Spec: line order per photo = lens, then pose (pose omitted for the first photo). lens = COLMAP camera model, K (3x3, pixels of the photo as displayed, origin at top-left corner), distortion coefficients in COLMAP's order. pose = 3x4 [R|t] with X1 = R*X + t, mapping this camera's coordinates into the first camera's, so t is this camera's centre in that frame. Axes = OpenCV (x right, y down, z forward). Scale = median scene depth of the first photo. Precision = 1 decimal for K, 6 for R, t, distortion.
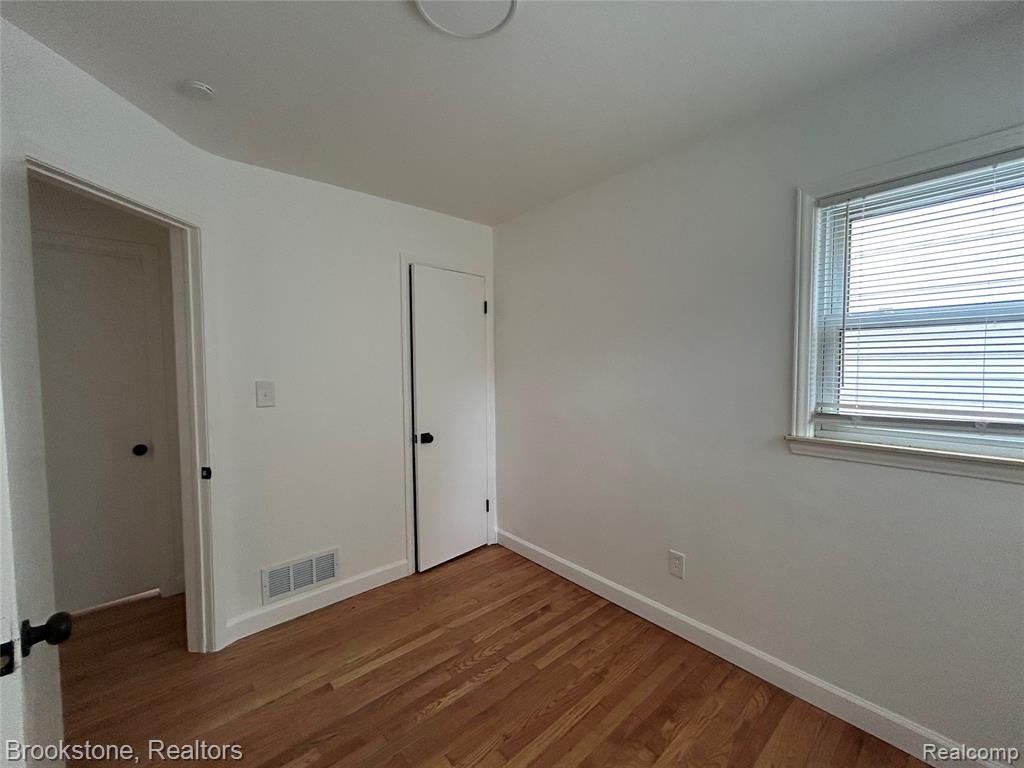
lens RADIAL K [[412.6, 0, 505.9], [0, 412.6, 381.6], [0, 0, 1]] dist [-0.001325, 0.001210]
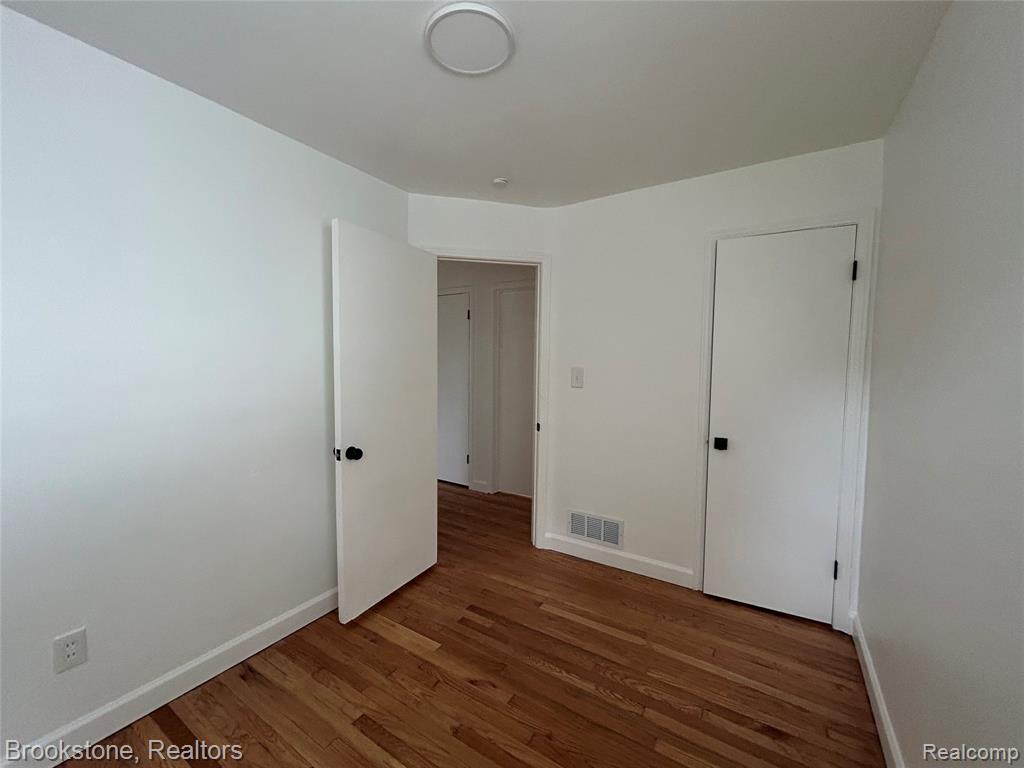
lens RADIAL K [[412.6, 0, 513.5], [0, 412.6, 383.2], [0, 0, 1]] dist [-0.001325, 0.001210]
pose [[0.298080, 0.072560, -0.951779, 0.638765], [-0.053142, 0.996822, 0.059351, -0.020109], [0.953060, 0.032889, 0.300988, 0.449240]]
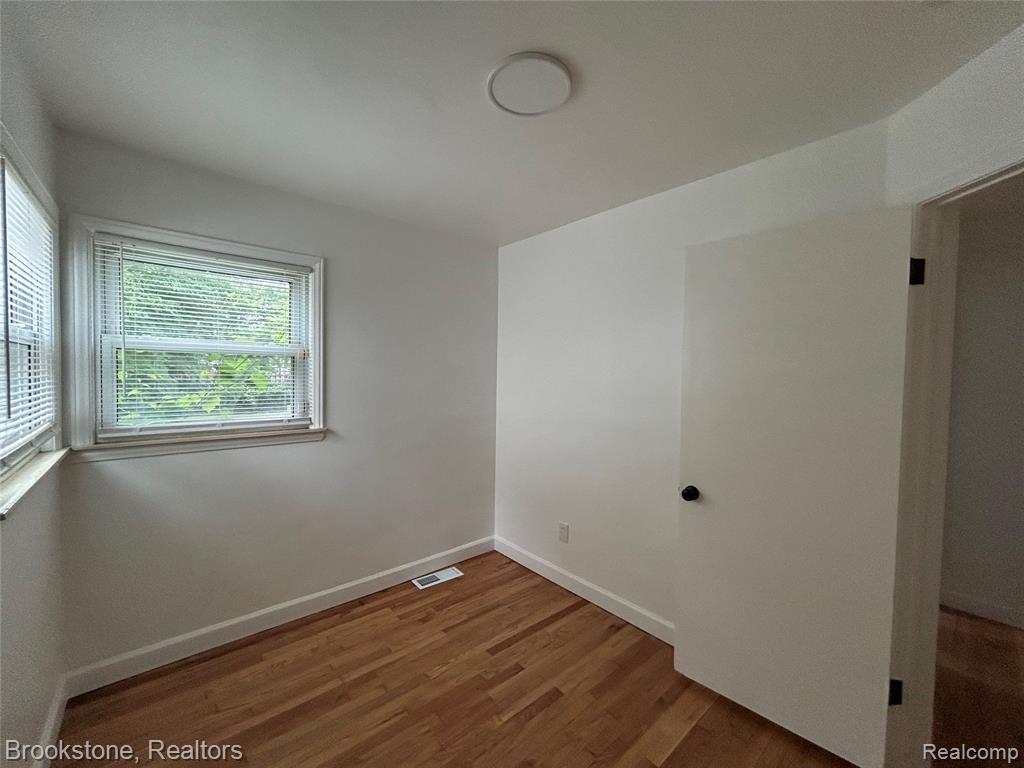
lens RADIAL K [[412.6, 0, 507.9], [0, 412.6, 385.4], [0, 0, 1]] dist [-0.001325, 0.001210]
pose [[-0.999928, -0.010093, -0.006421, -0.008950], [-0.010574, 0.996755, 0.079796, -0.079740], [0.005595, 0.079858, -0.996791, 1.282861]]
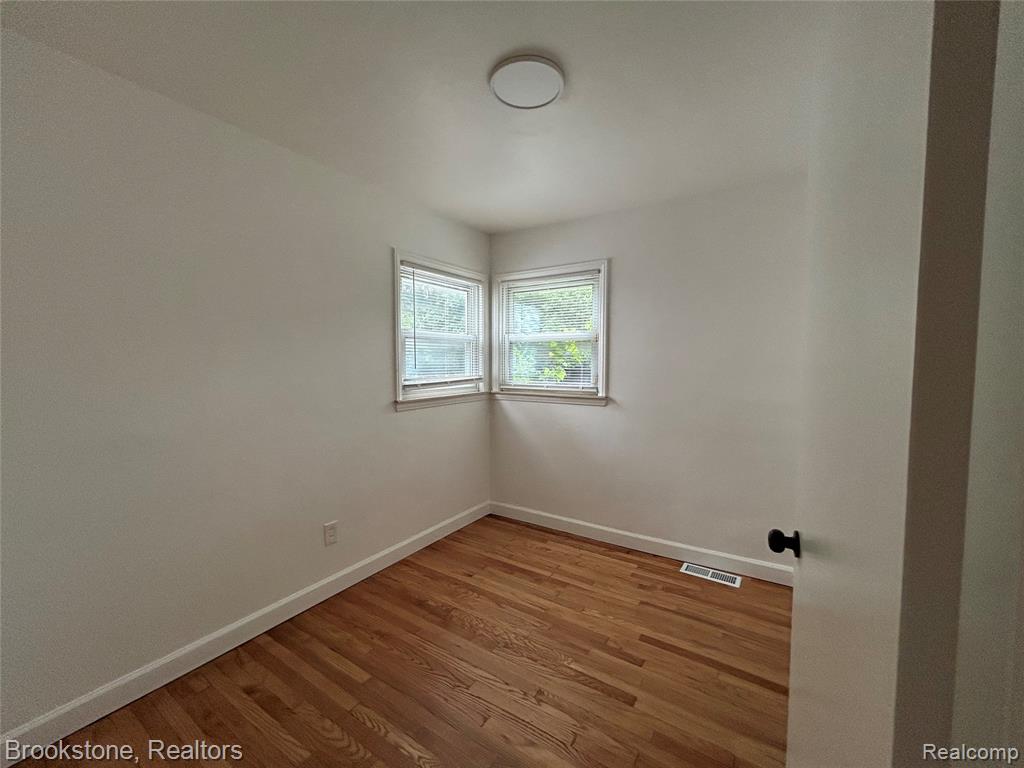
lens RADIAL K [[412.6, 0, 511.1], [0, 412.6, 384.4], [0, 0, 1]] dist [-0.001325, 0.001210]
pose [[-0.279700, -0.048613, 0.958856, -0.807632], [0.051411, 0.996526, 0.065520, -0.013109], [-0.958710, 0.067621, -0.276229, 0.835383]]
